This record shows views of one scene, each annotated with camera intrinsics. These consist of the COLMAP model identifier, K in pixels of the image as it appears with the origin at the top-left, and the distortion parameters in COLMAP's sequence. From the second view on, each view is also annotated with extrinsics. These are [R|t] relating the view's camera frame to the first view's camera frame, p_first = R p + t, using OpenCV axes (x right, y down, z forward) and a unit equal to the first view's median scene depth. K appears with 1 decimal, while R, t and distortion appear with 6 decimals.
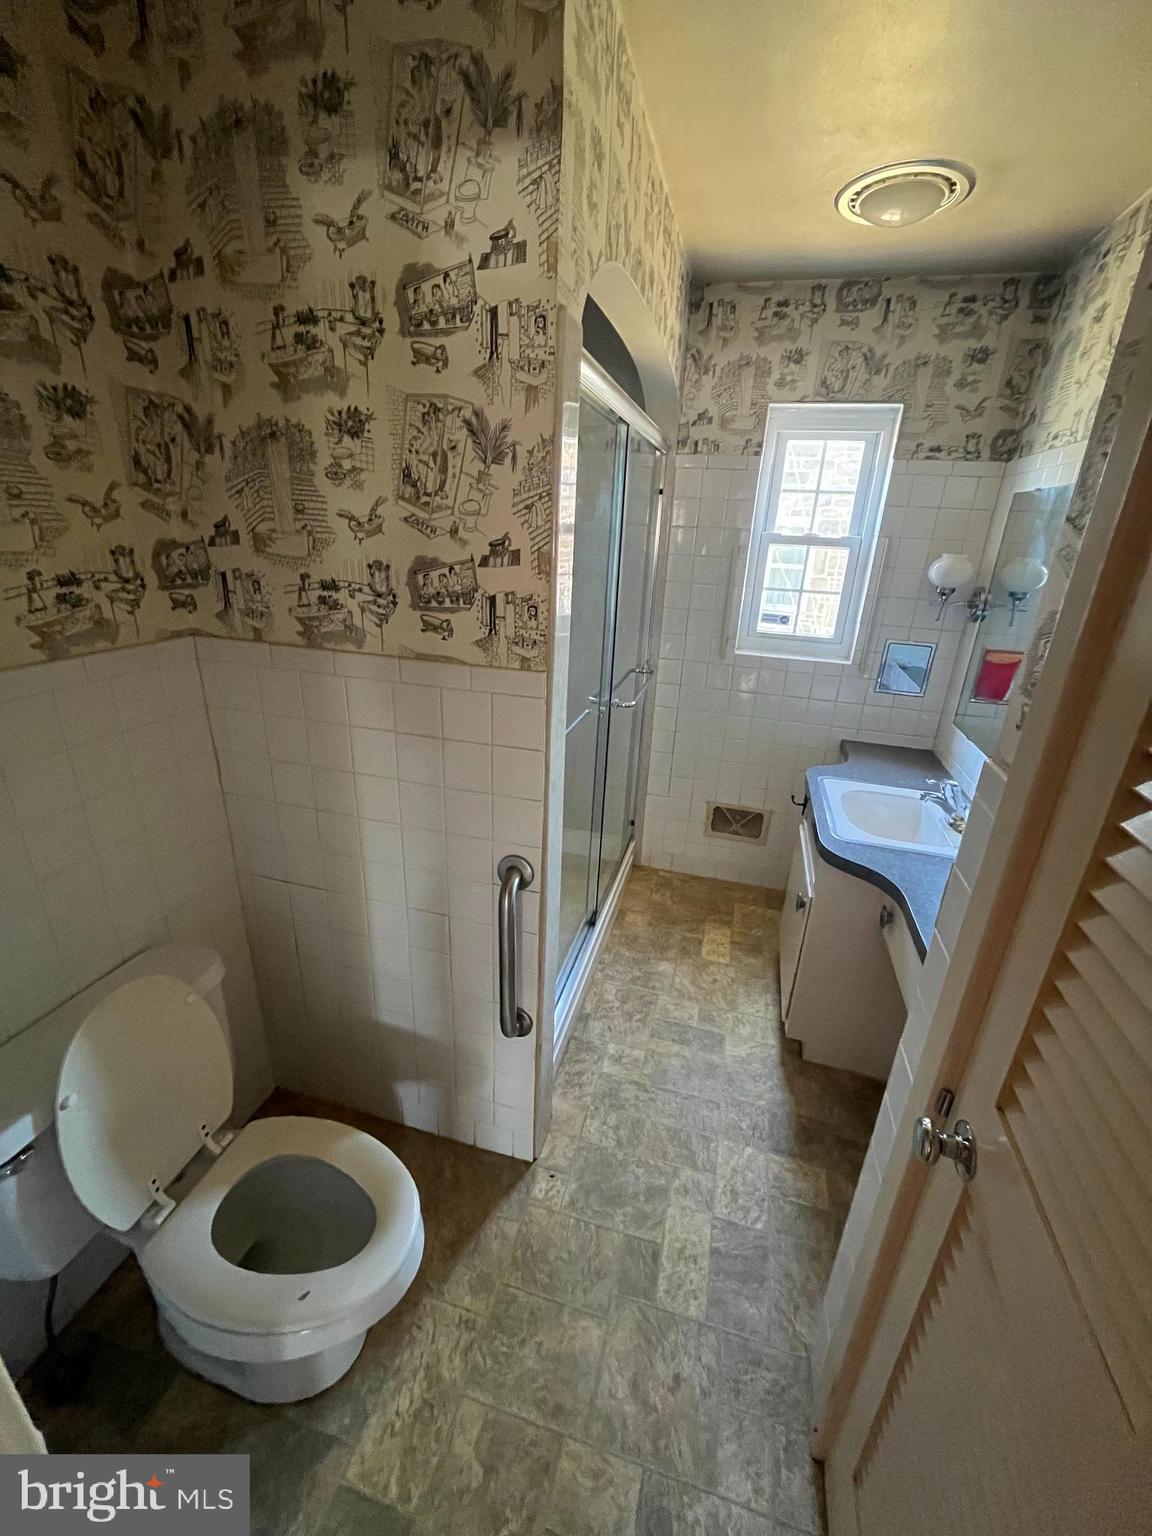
lens RADIAL K [[616.8, 0, 573.2], [0, 616.8, 761.5], [0, 0, 1]] dist [-0.004581, -0.000236]
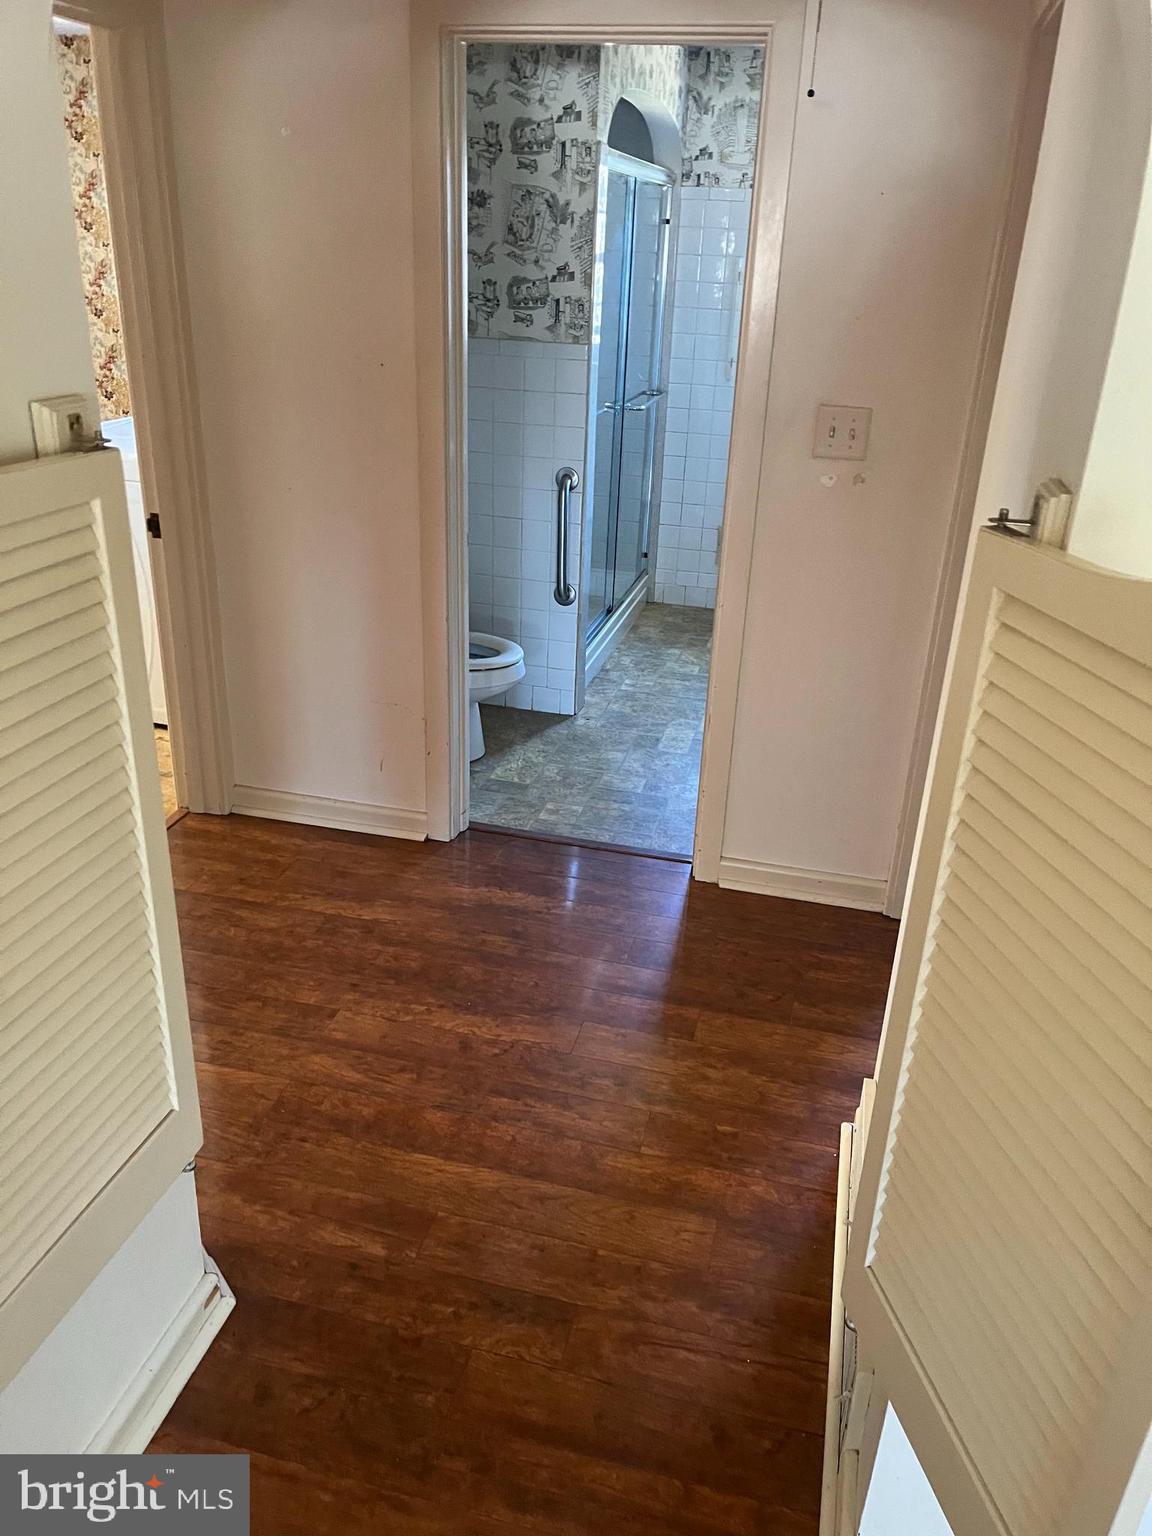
lens RADIAL K [[1159.3, 0, 570.9], [0, 1159.3, 773.7], [0, 0, 1]] dist [0.021039, -0.011289]
pose [[0.999722, -0.014724, 0.018412, -0.174167], [0.013584, 0.998072, 0.060564, 0.881530], [-0.019269, -0.060297, 0.997994, -2.391021]]
